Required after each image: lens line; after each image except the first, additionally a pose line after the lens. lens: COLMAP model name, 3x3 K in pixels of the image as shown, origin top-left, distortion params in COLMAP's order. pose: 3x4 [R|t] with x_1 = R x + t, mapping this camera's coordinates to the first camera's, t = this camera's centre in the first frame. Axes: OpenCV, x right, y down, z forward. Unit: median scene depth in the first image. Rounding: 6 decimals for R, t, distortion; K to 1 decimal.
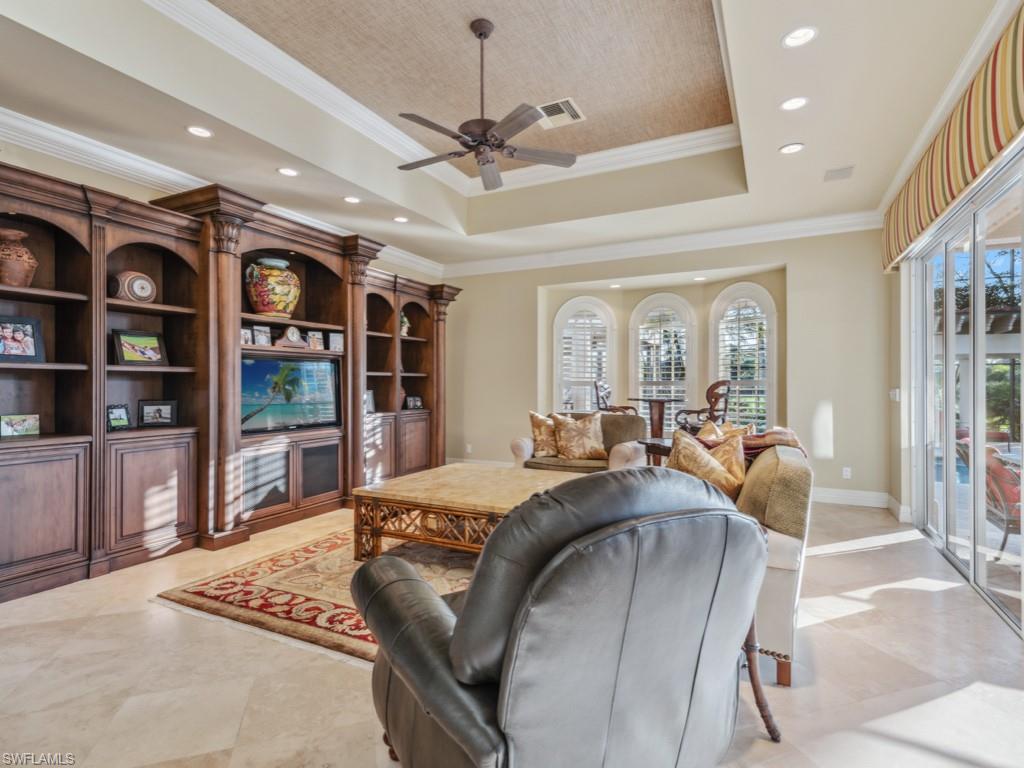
lens RADIAL K [[513.9, 0, 512.0], [0, 513.9, 384.0], [0, 0, 1]] dist [0.018811, 0.000362]
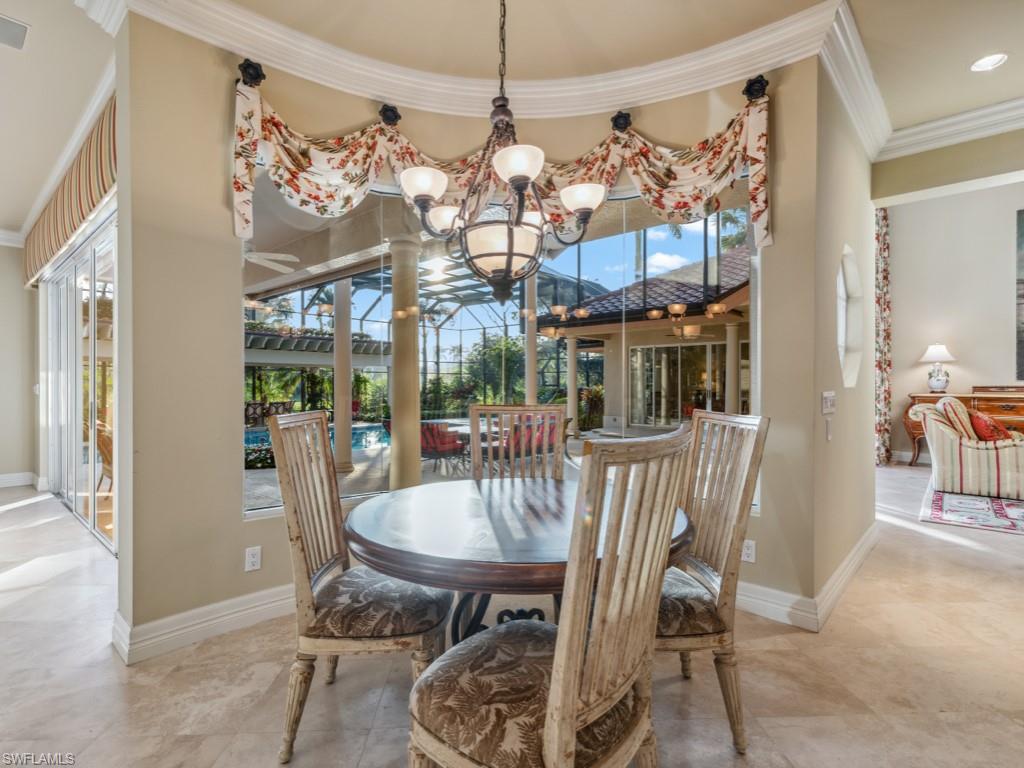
lens RADIAL K [[513.9, 0, 512.0], [0, 513.9, 384.0], [0, 0, 1]] dist [0.018811, 0.000362]
pose [[0.262905, 0.000089, 0.964822, -0.088751], [0.005208, 0.999985, -0.001511, 0.010599], [-0.964808, 0.005422, 0.262901, -0.237091]]
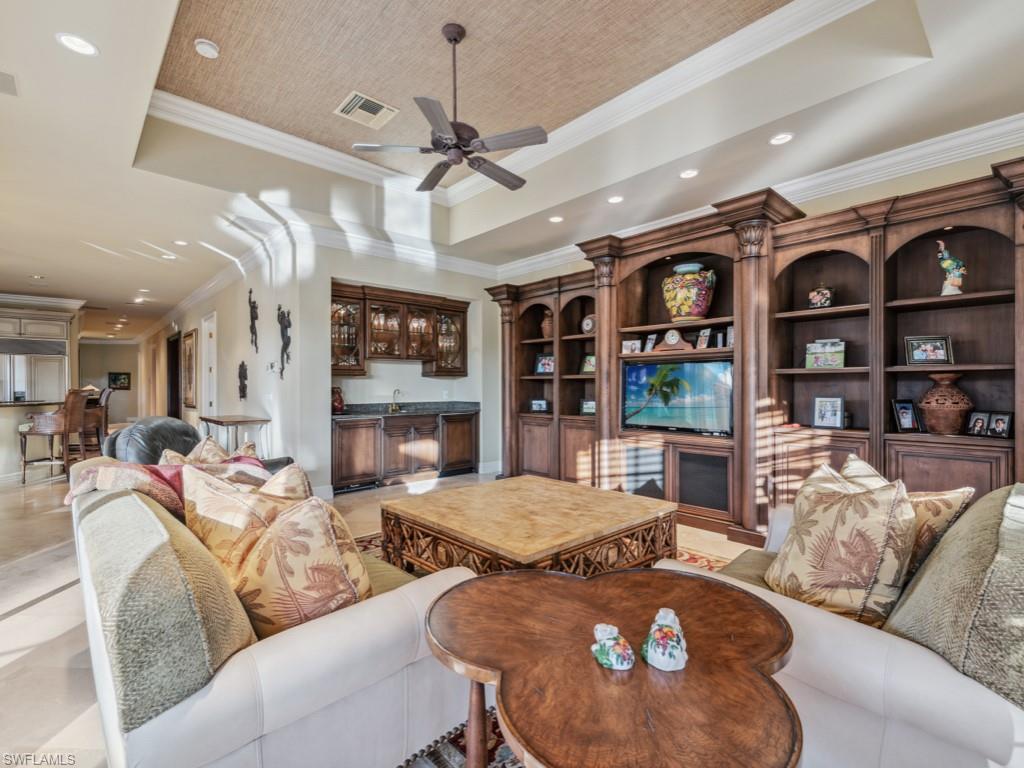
lens RADIAL K [[455.0, 0, 514.7], [0, 455.0, 392.6], [0, 0, 1]] dist [0.000314, 0.000047]
pose [[-0.337133, 0.017413, -0.941296, 0.550692], [-0.000471, 0.999826, 0.018664, -0.003420], [0.941457, 0.006735, -0.337066, 1.050458]]
